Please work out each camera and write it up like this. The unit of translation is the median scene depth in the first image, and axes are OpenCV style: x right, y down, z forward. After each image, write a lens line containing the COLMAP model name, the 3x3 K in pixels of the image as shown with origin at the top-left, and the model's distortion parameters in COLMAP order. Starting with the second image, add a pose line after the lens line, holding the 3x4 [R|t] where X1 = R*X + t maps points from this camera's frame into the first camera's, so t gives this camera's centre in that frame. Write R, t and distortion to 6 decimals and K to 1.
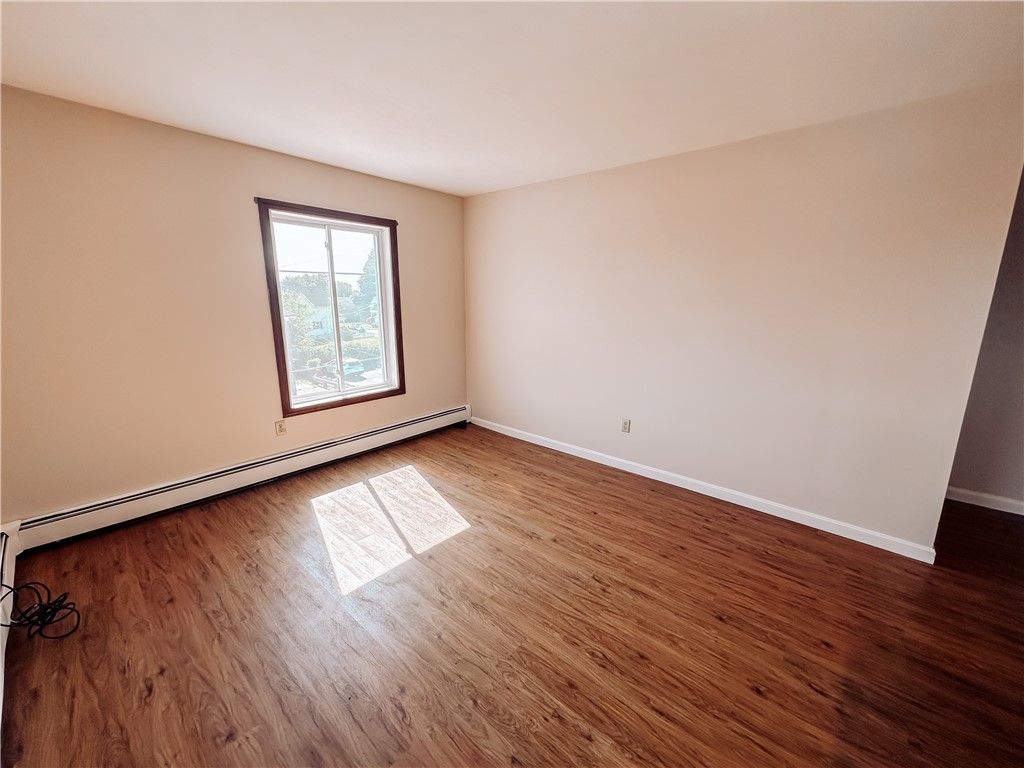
lens RADIAL K [[408.1, 0, 510.6], [0, 408.1, 386.7], [0, 0, 1]] dist [-0.005813, 0.001254]
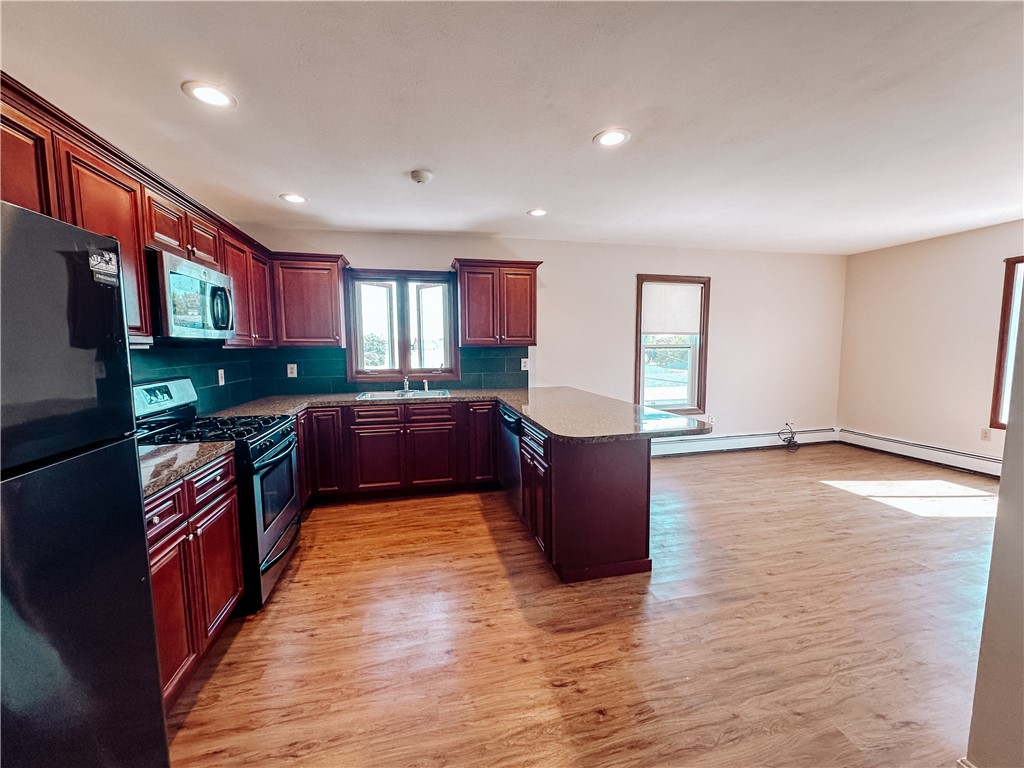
lens RADIAL K [[408.1, 0, 510.4], [0, 408.1, 386.5], [0, 0, 1]] dist [-0.005813, 0.001254]
pose [[-0.585567, 0.084573, -0.806200, 1.776888], [-0.160164, 0.962866, 0.217340, -0.108641], [0.794644, 0.256392, -0.550277, 0.670992]]
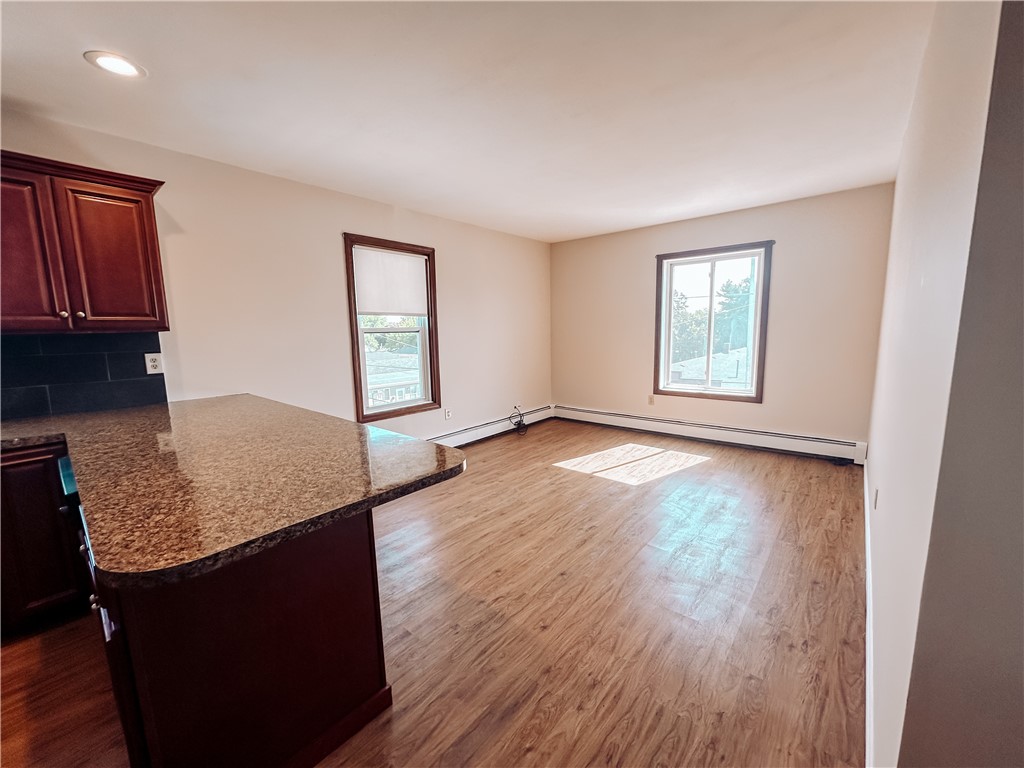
lens RADIAL K [[408.1, 0, 510.5], [0, 408.1, 385.2], [0, 0, 1]] dist [-0.005813, 0.001254]
pose [[0.011235, 0.137730, -0.990406, 1.305571], [-0.189778, 0.972760, 0.133124, -0.077742], [0.981763, 0.186461, 0.037067, 0.566894]]
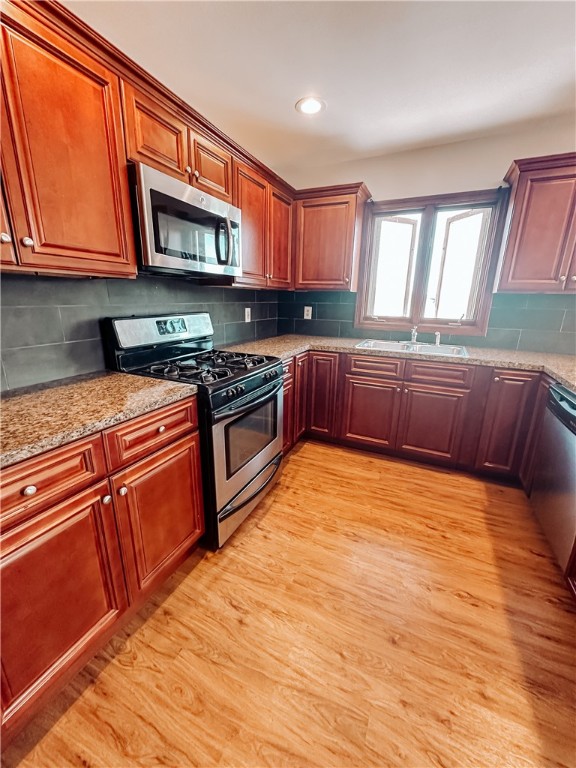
lens RADIAL K [[306.1, 0, 287.3], [0, 306.1, 383.0], [0, 0, 1]] dist [-0.005813, 0.001254]
pose [[-0.961409, 0.056680, -0.269221, 1.420730], [-0.074921, 0.887628, 0.454426, 0.000404], [0.264725, 0.457060, -0.849127, 0.300601]]
